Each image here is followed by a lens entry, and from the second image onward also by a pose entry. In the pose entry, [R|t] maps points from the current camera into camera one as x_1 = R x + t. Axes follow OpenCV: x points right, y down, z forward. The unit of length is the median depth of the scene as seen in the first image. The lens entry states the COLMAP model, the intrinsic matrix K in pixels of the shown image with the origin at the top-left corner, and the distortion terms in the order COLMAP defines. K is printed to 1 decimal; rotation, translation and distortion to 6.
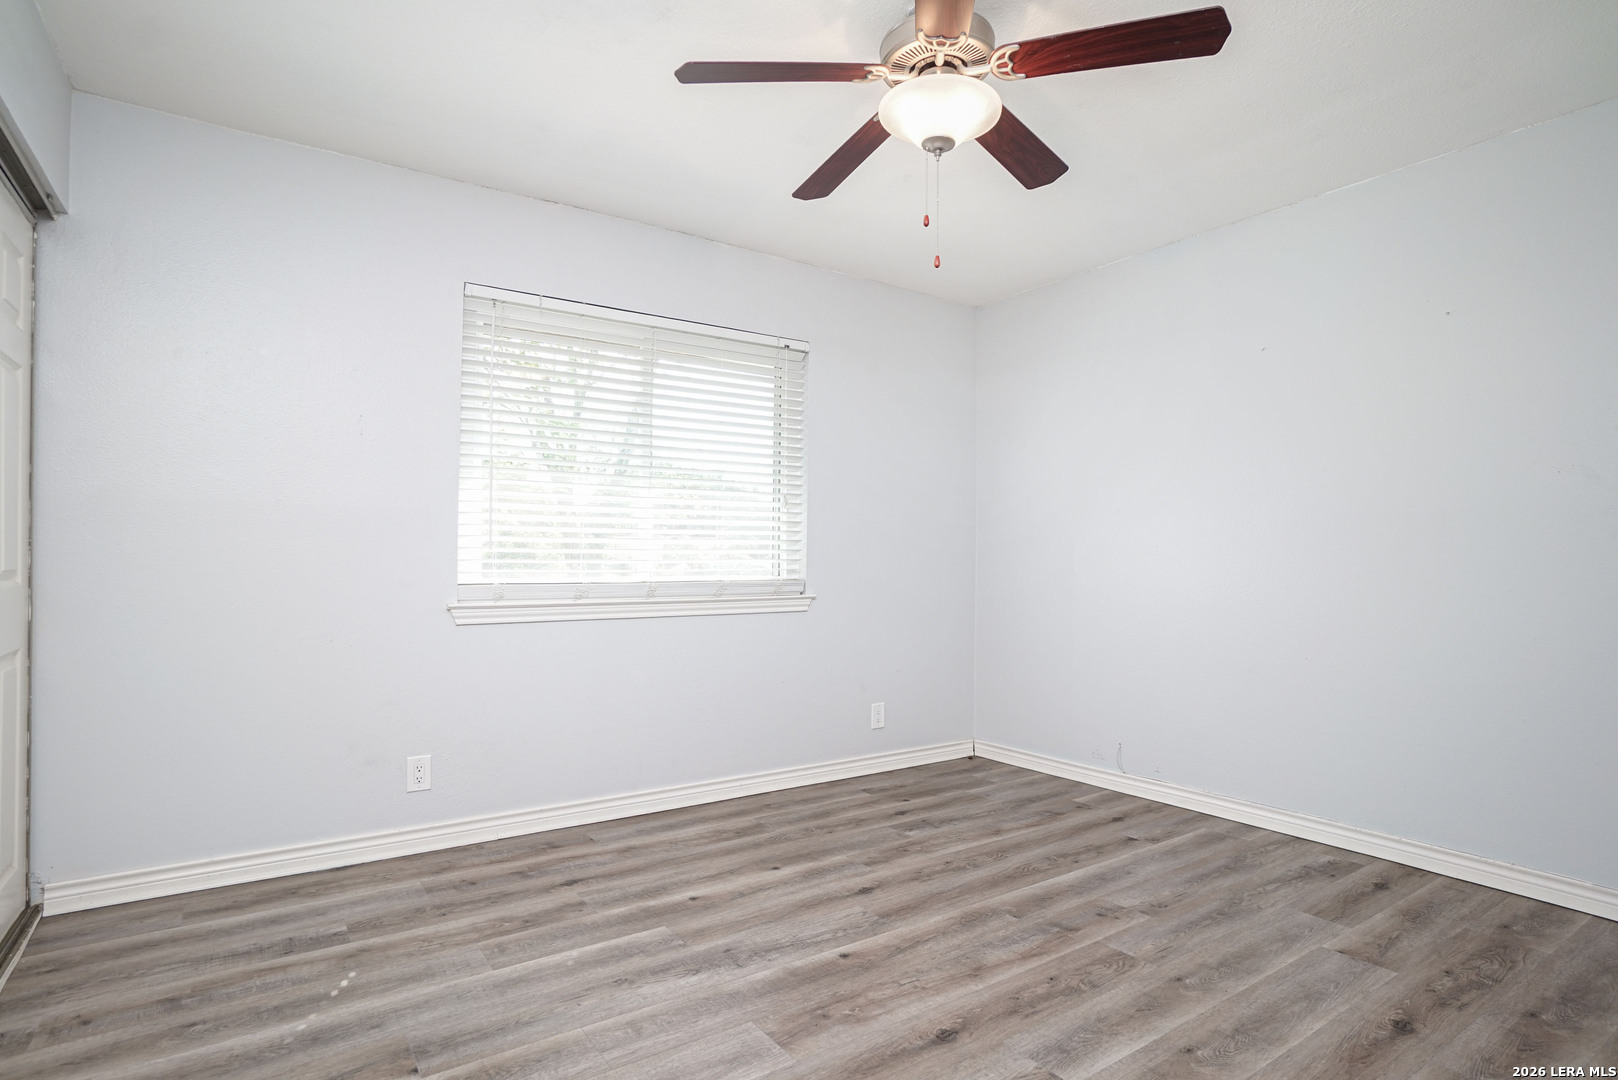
lens RADIAL K [[810.9, 0, 784.7], [0, 810.9, 539.8], [0, 0, 1]] dist [-0.054538, 0.026725]
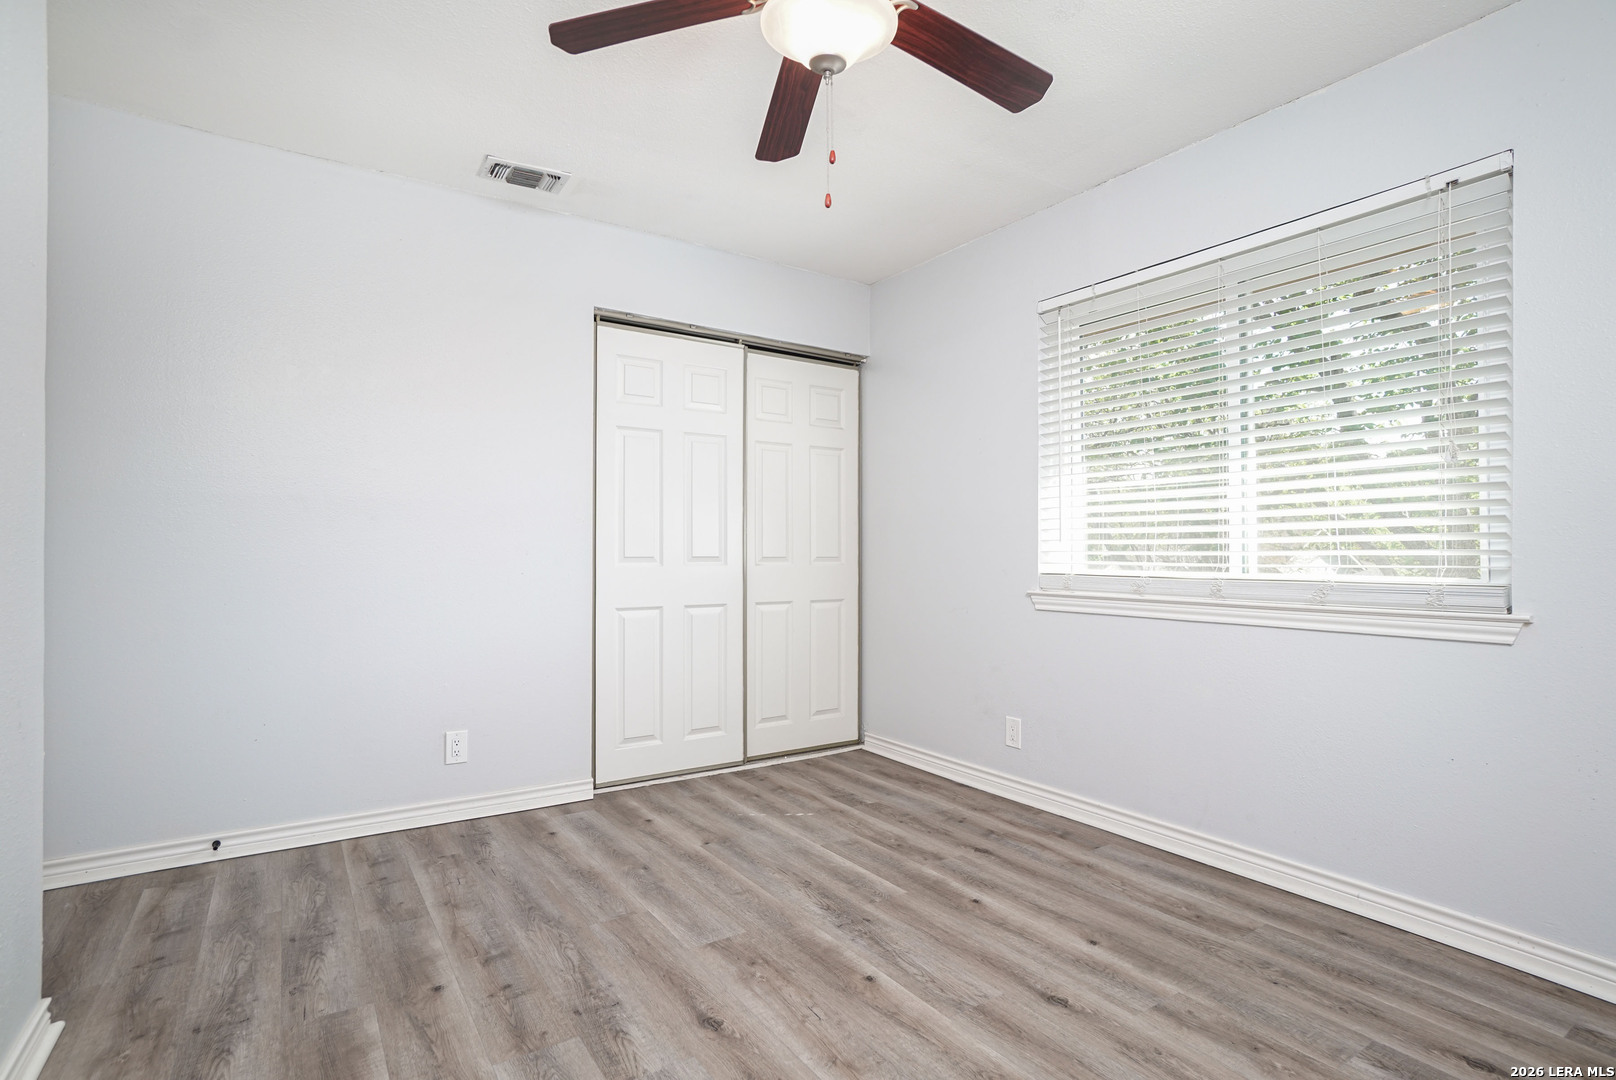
lens RADIAL K [[809.9, 0, 783.7], [0, 809.9, 539.8], [0, 0, 1]] dist [-0.054538, 0.026725]
pose [[-0.013966, -0.017981, -0.999741, 0.810758], [0.020498, 0.999623, -0.018265, 0.024241], [0.999692, -0.020748, -0.013592, 0.747261]]
